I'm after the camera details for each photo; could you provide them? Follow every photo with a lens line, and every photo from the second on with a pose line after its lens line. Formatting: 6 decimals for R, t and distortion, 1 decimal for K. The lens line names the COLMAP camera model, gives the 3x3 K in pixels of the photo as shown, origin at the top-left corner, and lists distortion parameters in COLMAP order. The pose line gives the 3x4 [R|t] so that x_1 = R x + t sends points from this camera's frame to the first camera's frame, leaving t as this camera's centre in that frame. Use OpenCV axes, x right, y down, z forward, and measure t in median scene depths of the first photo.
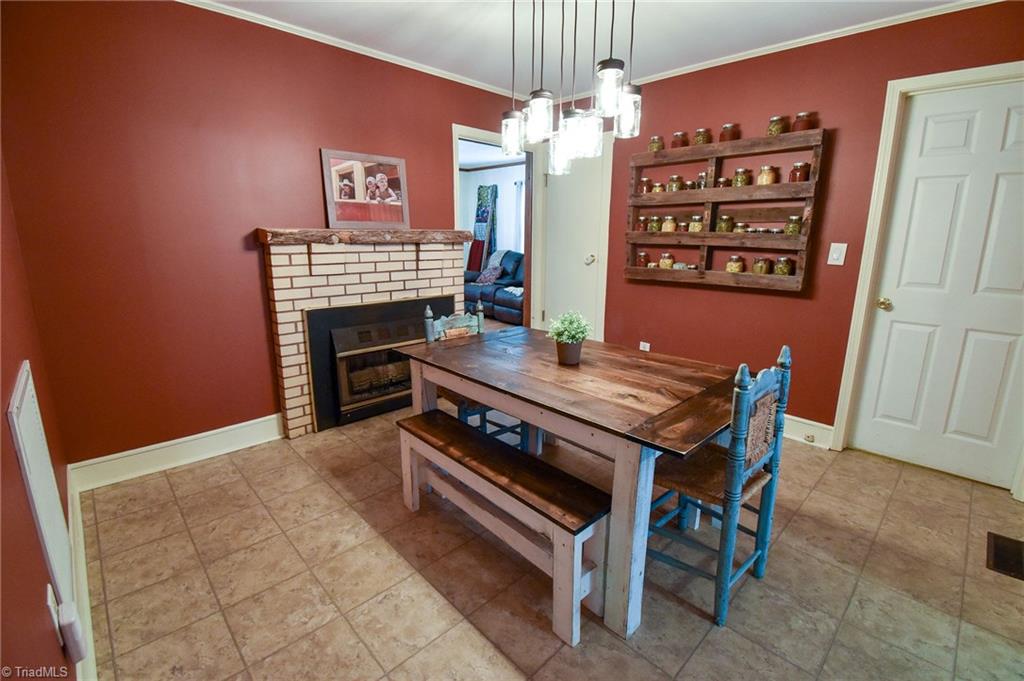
lens RADIAL K [[453.0, 0, 514.2], [0, 453.0, 336.6], [0, 0, 1]] dist [0.025307, -0.029292]
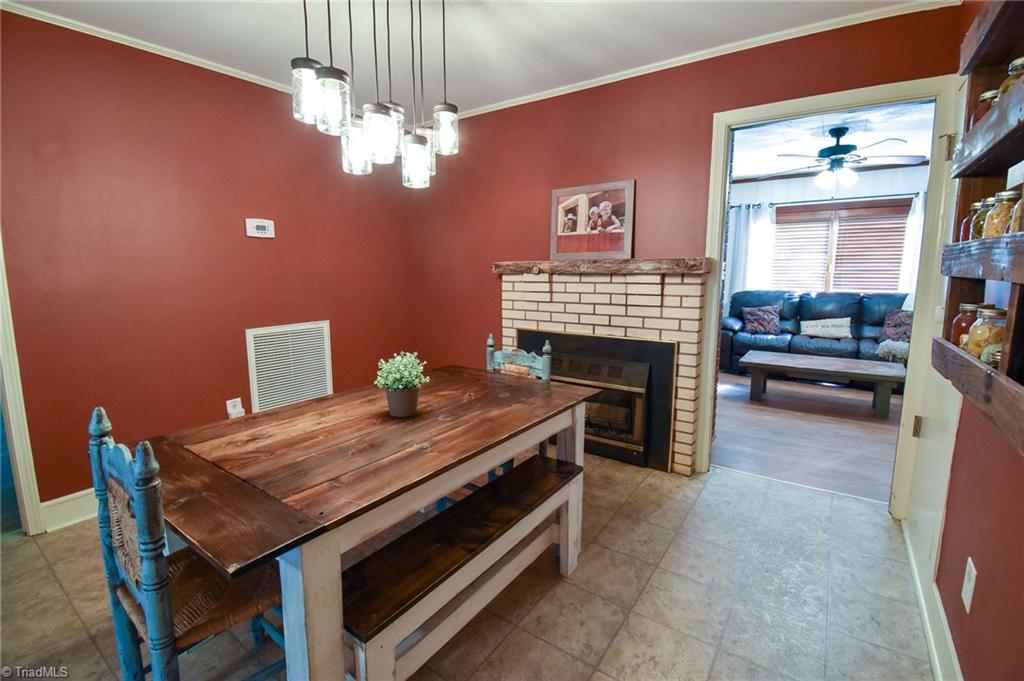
lens RADIAL K [[453.0, 0, 514.2], [0, 453.0, 336.6], [0, 0, 1]] dist [0.025307, -0.029292]
pose [[0.190214, 0.134047, -0.972548, 0.613287], [-0.214329, 0.972409, 0.092109, -0.128781], [0.958061, 0.190925, 0.213695, 0.656065]]
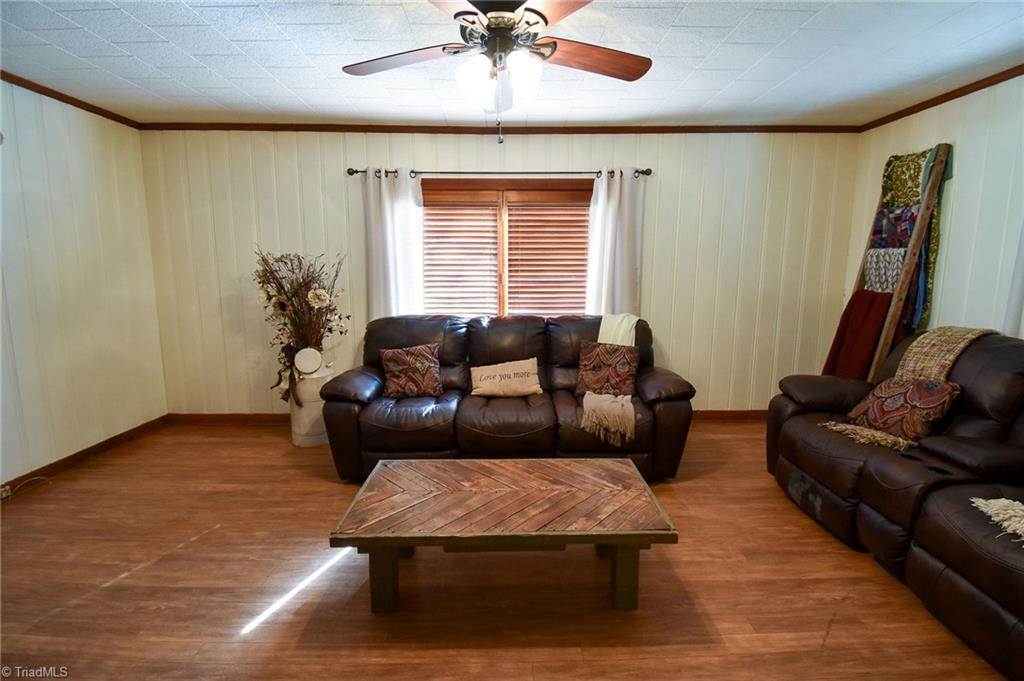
lens RADIAL K [[453.0, 0, 514.2], [0, 453.0, 336.6], [0, 0, 1]] dist [0.025307, -0.029292]
pose [[0.734215, 0.088657, -0.673104, -0.101224], [-0.143876, 0.989237, -0.026642, -0.316196], [0.663497, 0.116405, 0.739068, 1.344405]]
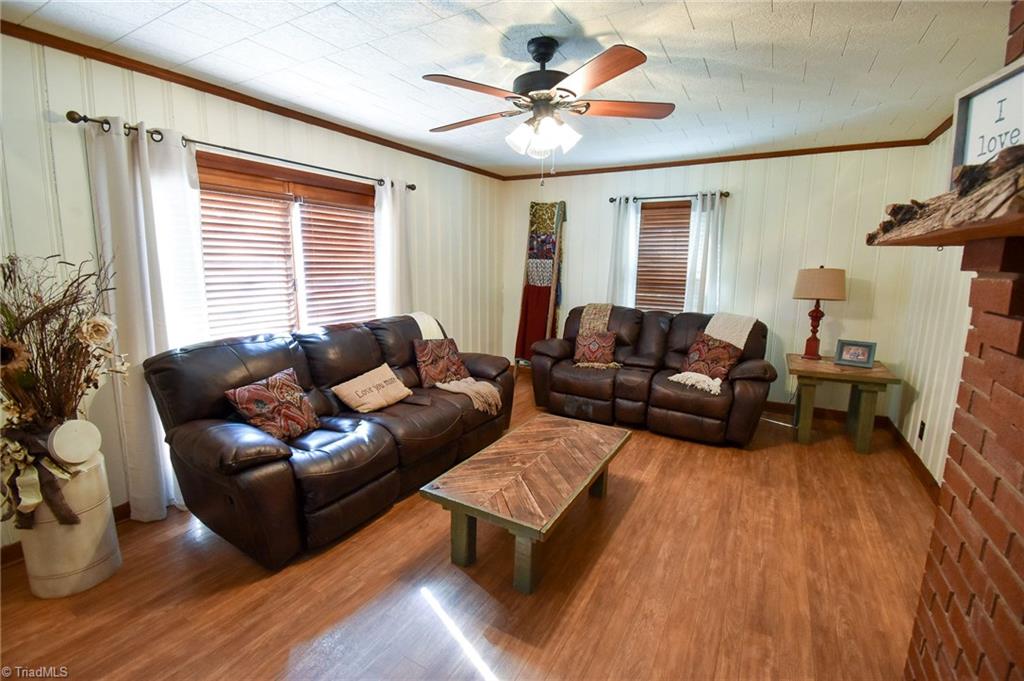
lens RADIAL K [[453.0, 0, 514.2], [0, 453.0, 336.6], [0, 0, 1]] dist [0.025307, -0.029292]
pose [[0.957629, -0.044301, 0.284576, -0.768064], [0.061109, 0.996855, -0.050452, -0.293297], [-0.281446, 0.065705, 0.957325, 1.062867]]
